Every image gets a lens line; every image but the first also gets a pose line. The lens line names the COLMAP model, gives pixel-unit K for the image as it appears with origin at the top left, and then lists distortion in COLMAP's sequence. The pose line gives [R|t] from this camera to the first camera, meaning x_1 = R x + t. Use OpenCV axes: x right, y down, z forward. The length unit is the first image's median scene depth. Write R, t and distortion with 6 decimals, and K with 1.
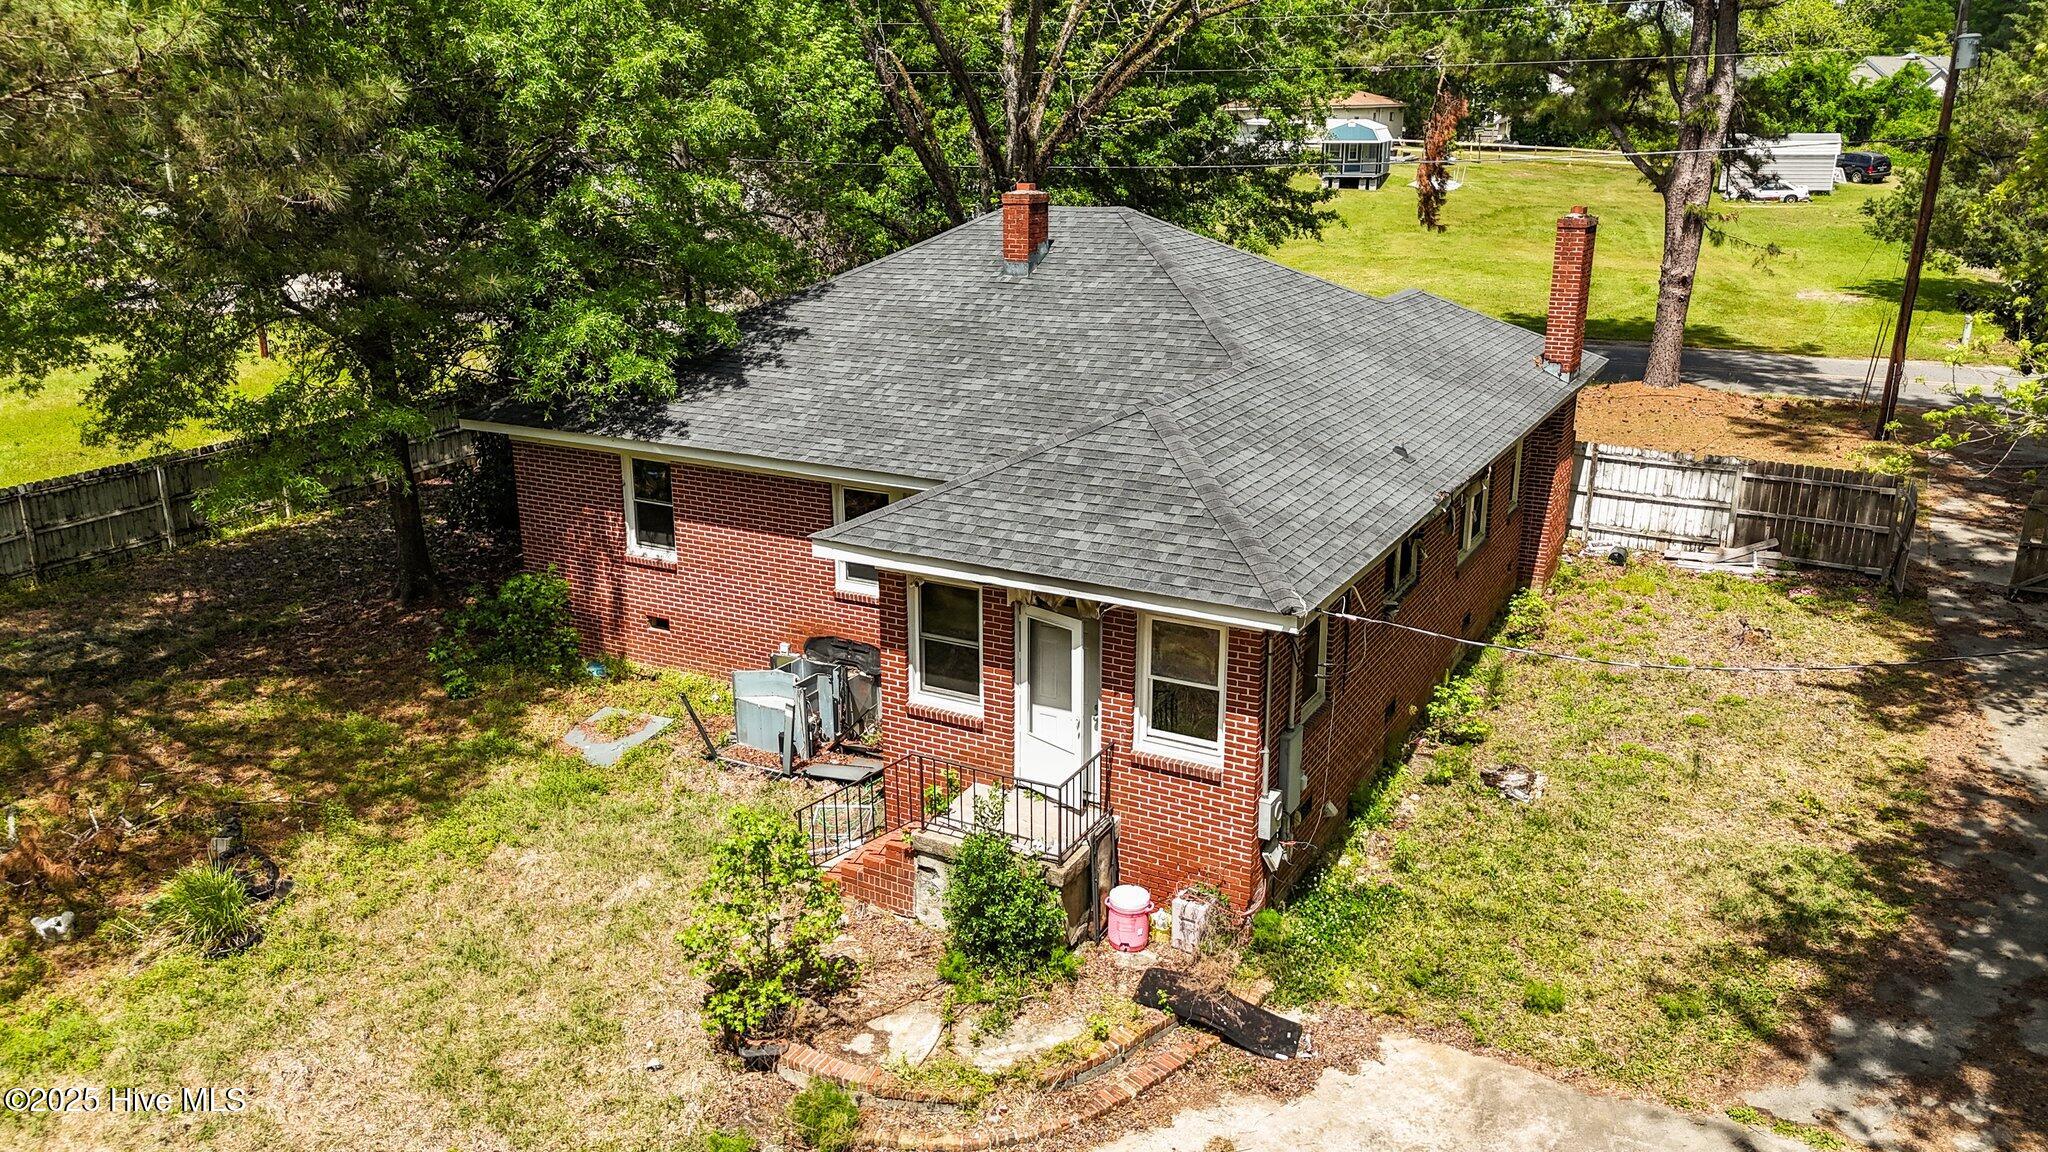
lens RADIAL K [[1500.9, 0, 1024.0], [0, 1500.9, 576.0], [0, 0, 1]] dist [0.102054, -0.113726]
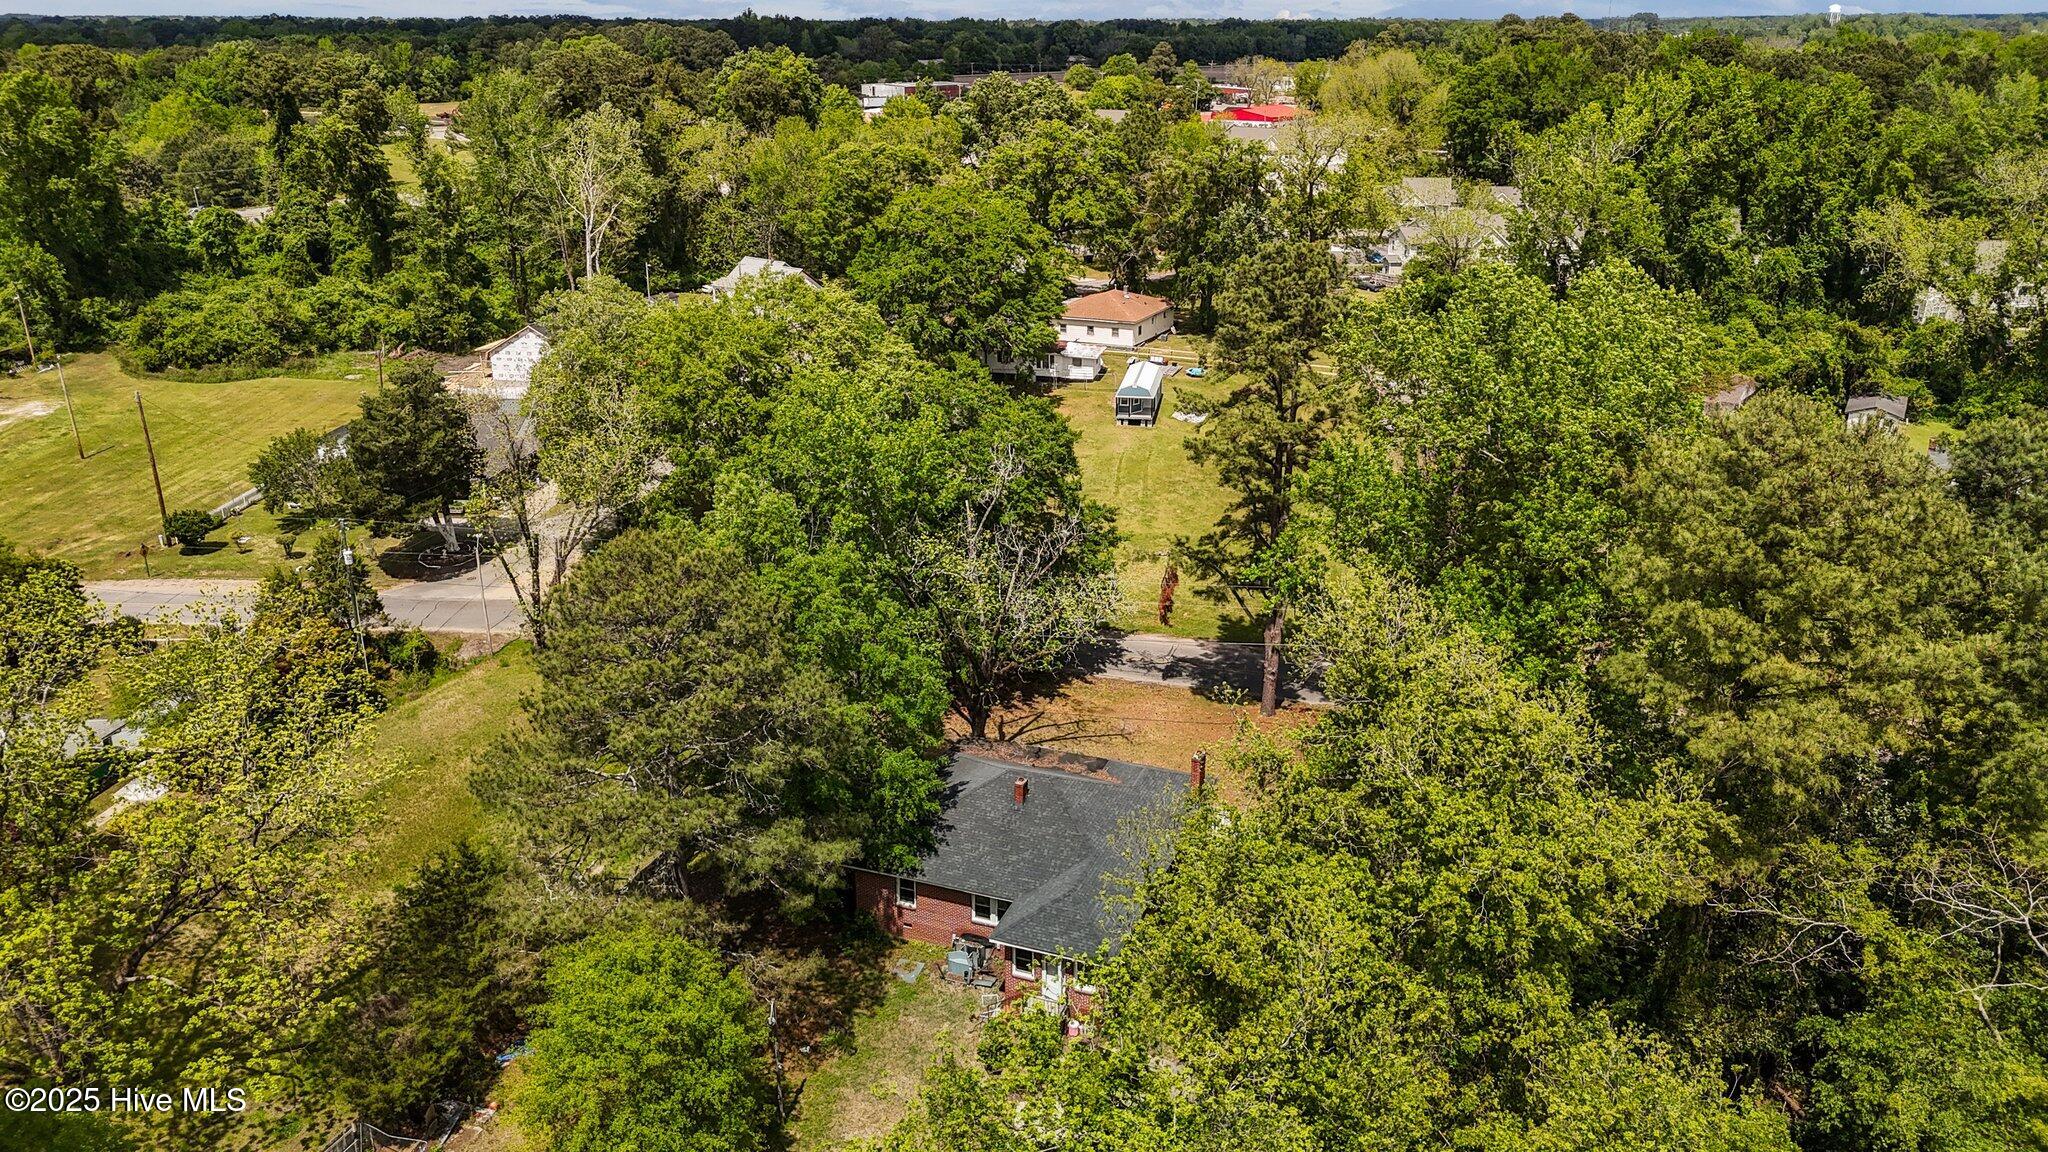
lens RADIAL K [[1500.9, 0, 1024.0], [0, 1500.9, 576.0], [0, 0, 1]] dist [0.102054, -0.113726]
pose [[0.991835, -0.046616, 0.118700, -0.486332], [0.040047, 0.997563, 0.057138, -1.218262], [-0.121074, -0.051918, 0.991285, -2.942748]]
